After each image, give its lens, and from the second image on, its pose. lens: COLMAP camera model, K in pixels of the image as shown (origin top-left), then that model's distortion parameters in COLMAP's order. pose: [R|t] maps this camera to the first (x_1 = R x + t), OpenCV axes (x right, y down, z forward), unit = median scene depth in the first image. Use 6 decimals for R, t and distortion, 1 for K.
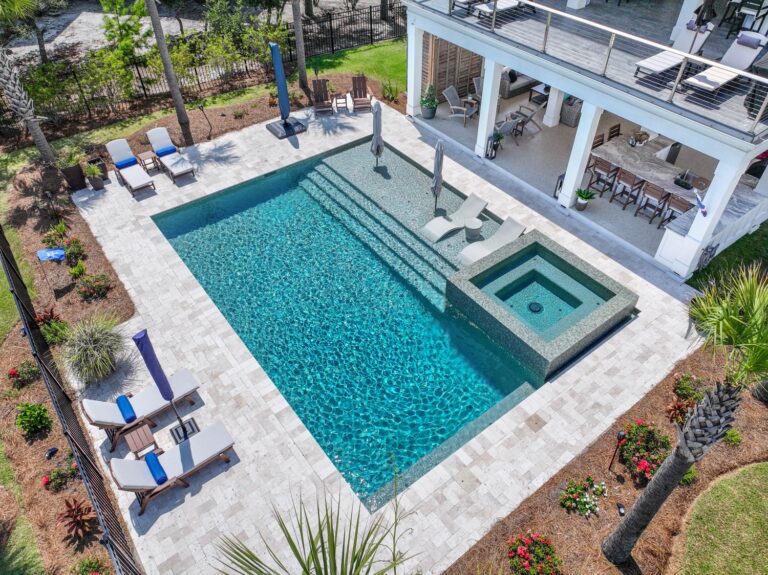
lens RADIAL K [[552.4, 0, 397.9], [0, 552.4, 283.9], [0, 0, 1]] dist [0.000953, 0.000195]
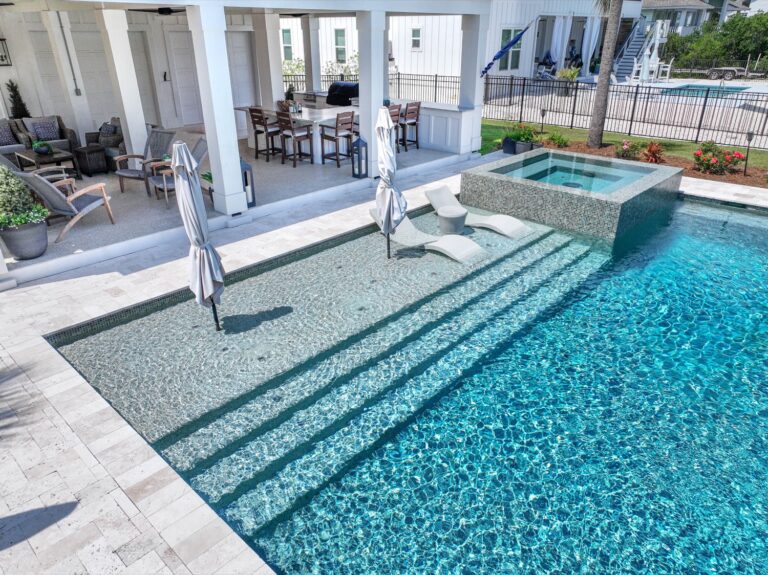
lens RADIAL K [[533.3, 0, 395.7], [0, 533.3, 289.4], [0, 0, 1]] dist [0.000065, 0.000063]
pose [[-0.181153, -0.435368, 0.881838, -0.410835], [0.671313, 0.600535, 0.434393, -0.350761], [-0.718695, 0.670681, 0.183480, 0.965838]]
